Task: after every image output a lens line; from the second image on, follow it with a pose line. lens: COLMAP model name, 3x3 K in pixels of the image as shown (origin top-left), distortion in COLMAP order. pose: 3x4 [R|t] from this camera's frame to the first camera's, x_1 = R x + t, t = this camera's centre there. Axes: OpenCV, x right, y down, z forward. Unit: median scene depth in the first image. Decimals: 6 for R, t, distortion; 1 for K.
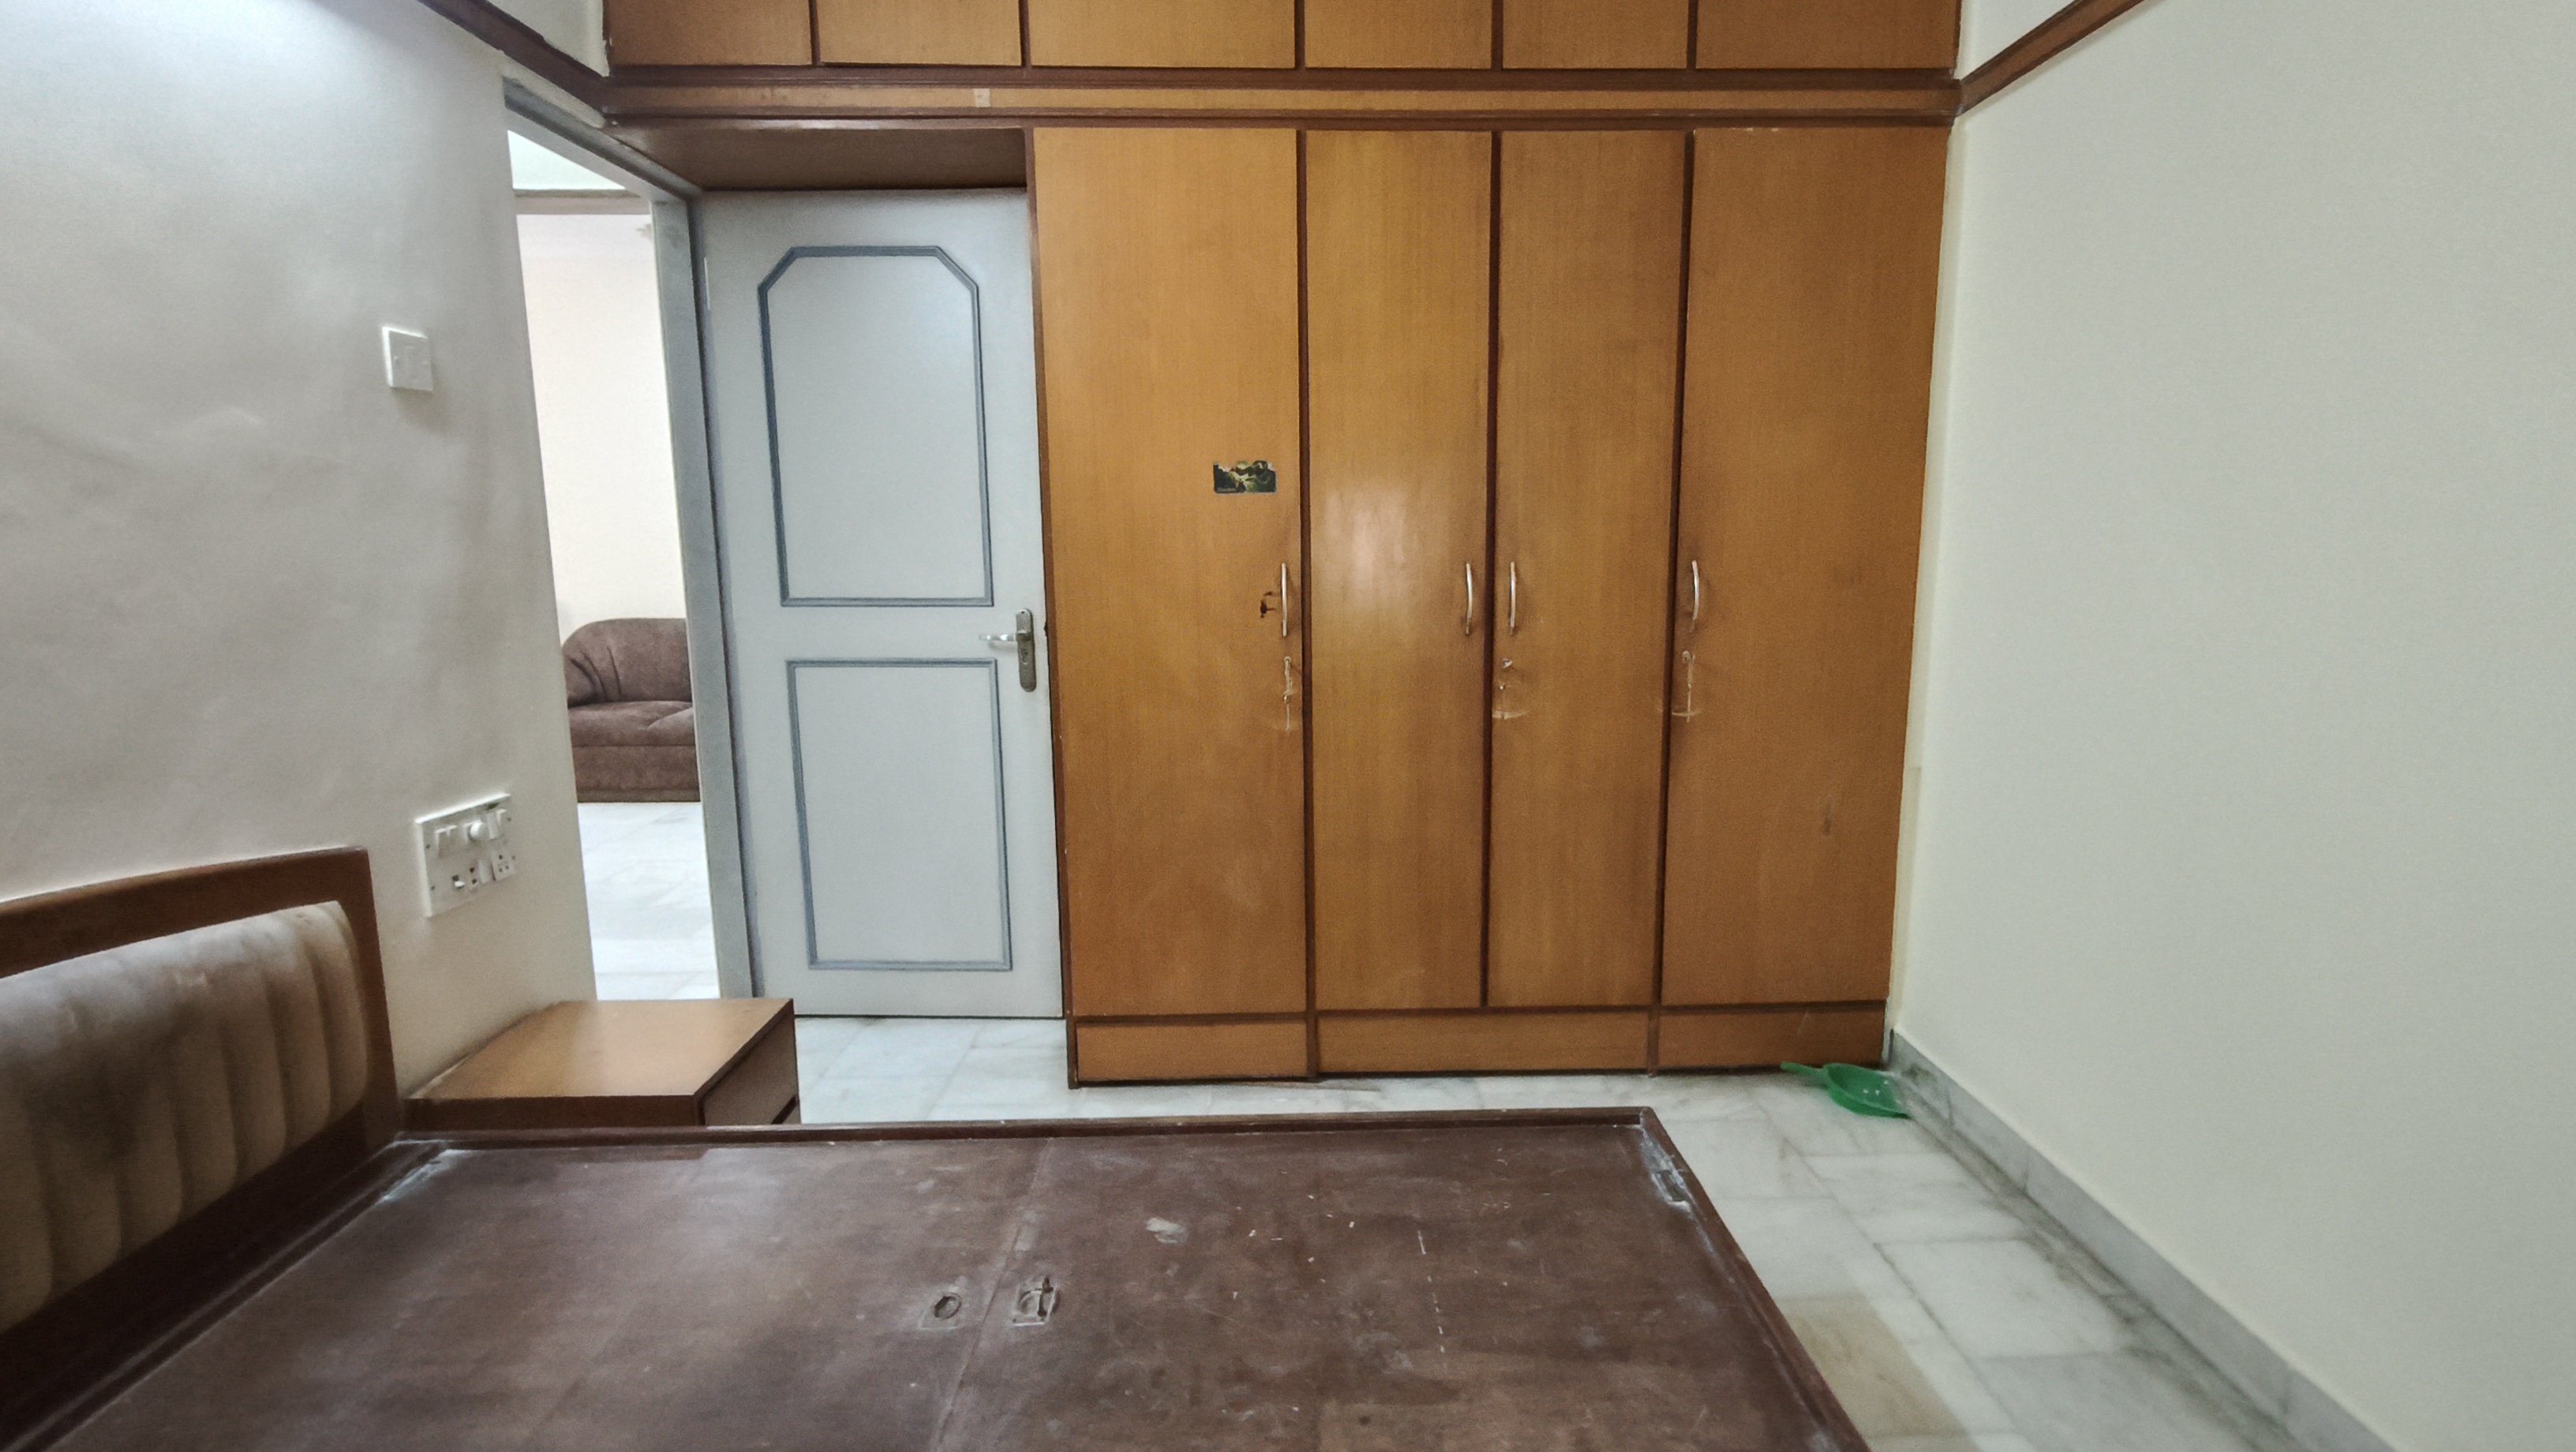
lens RADIAL K [[1212.9, 0, 1288.0], [0, 1212.9, 726.0], [0, 0, 1]] dist [0.001083, 0.000281]
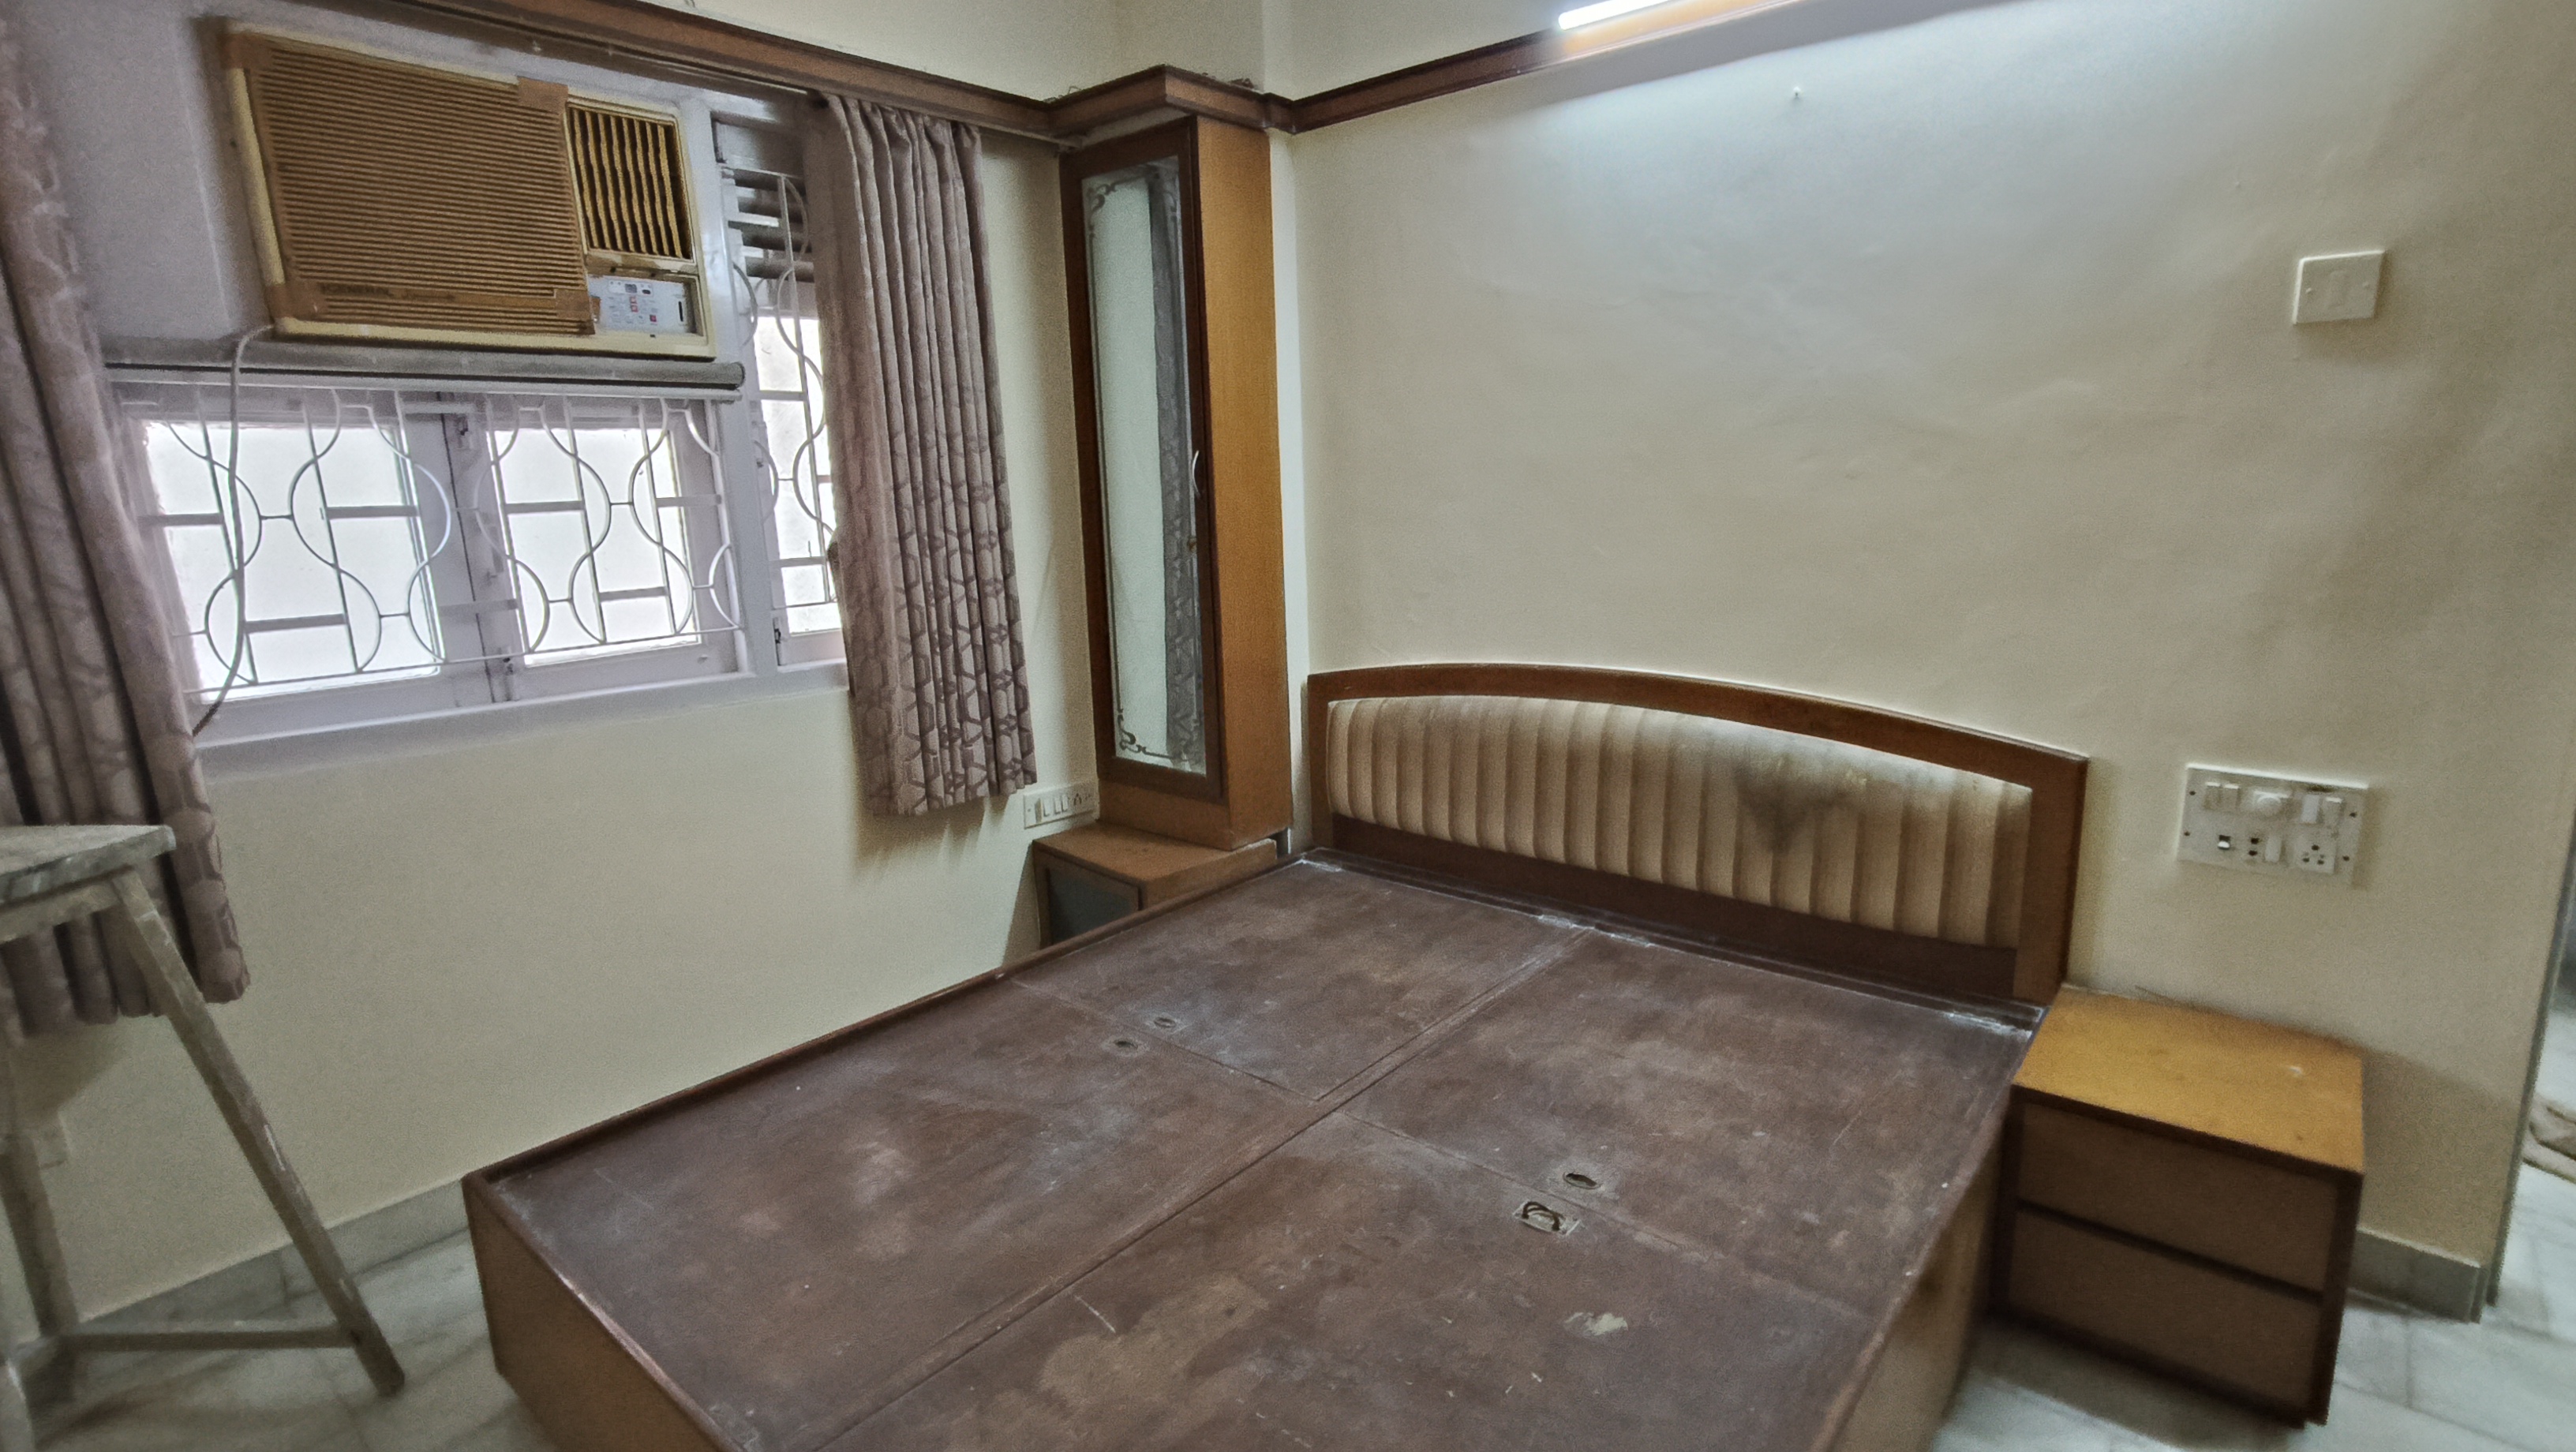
lens RADIAL K [[1207.6, 0, 1345.5], [0, 1207.6, 727.7], [0, 0, 1]] dist [0.000249, -0.011426]
pose [[-0.636960, 0.179313, -0.749753, 0.585050], [-0.090992, 0.948286, 0.304097, -0.234385], [0.765508, 0.261919, -0.587704, 1.263966]]
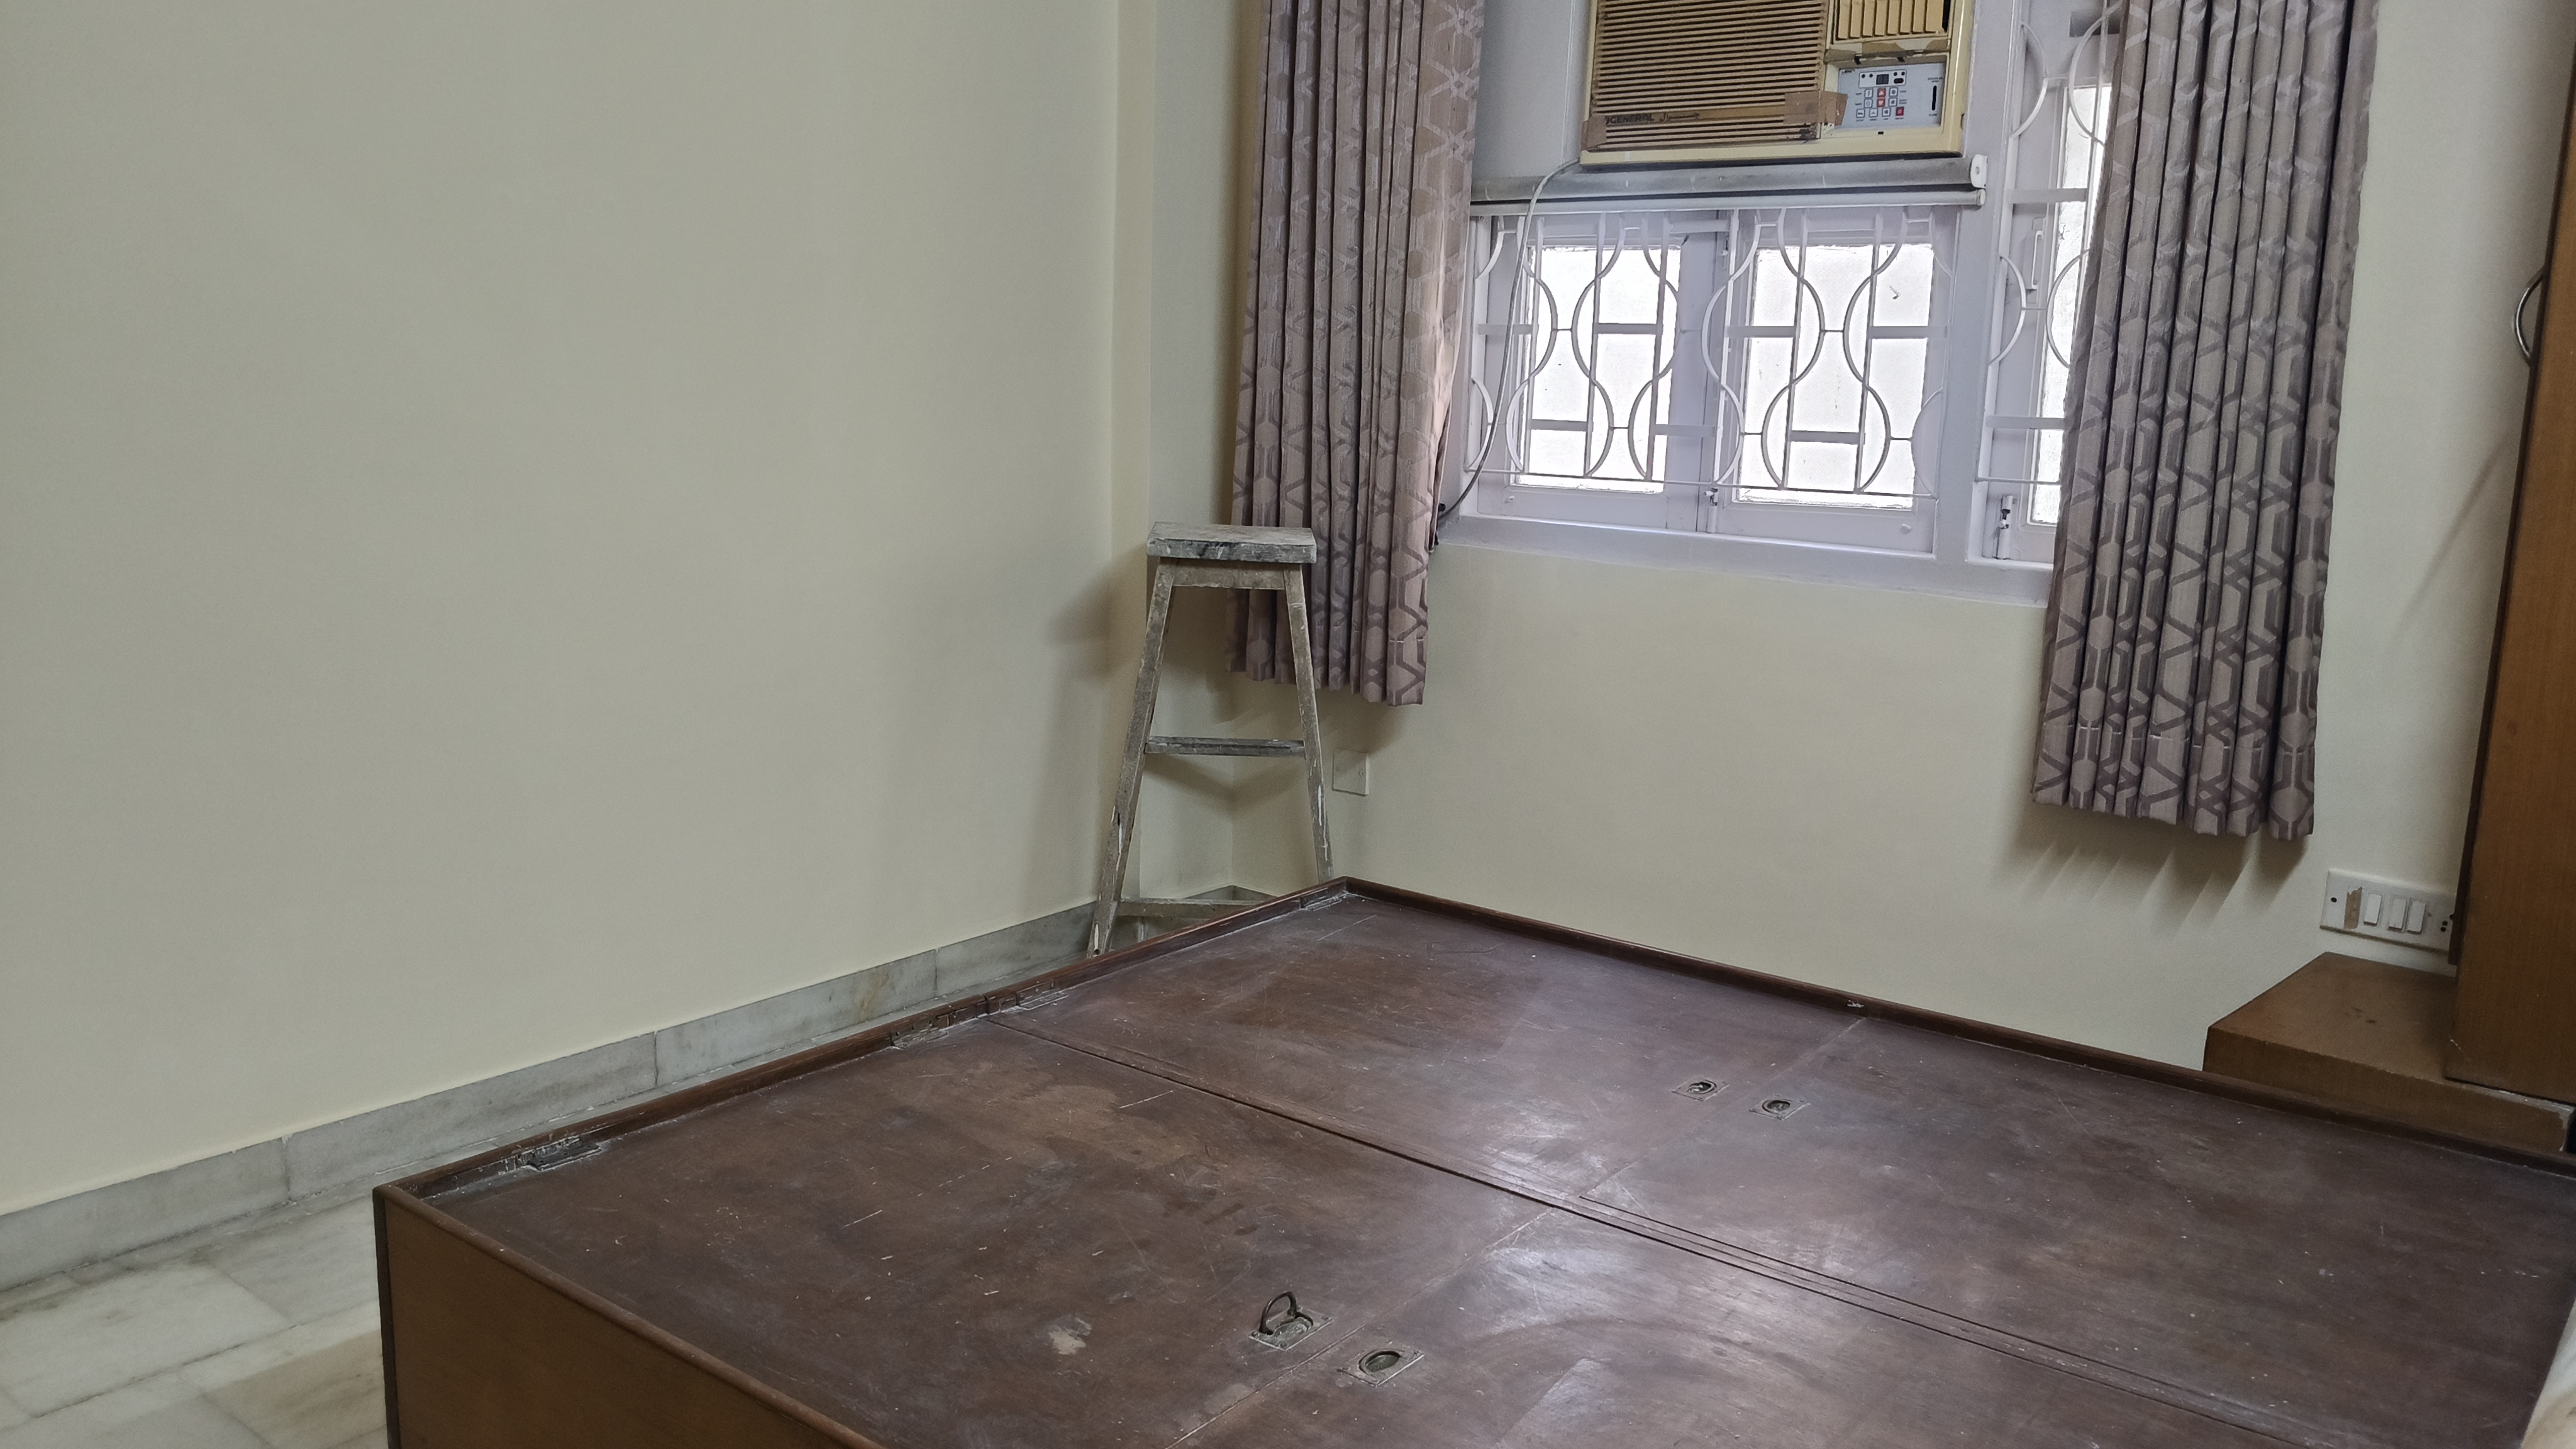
lens RADIAL K [[1955.0, 0, 1287.3], [0, 1955.0, 802.0], [0, 0, 1]] dist [-0.007007, -0.007723]
pose [[-0.777246, -0.156098, 0.609526, -0.849605], [0.080291, 0.936210, 0.342146, -0.254946], [-0.624053, 0.314871, -0.715132, 1.645124]]
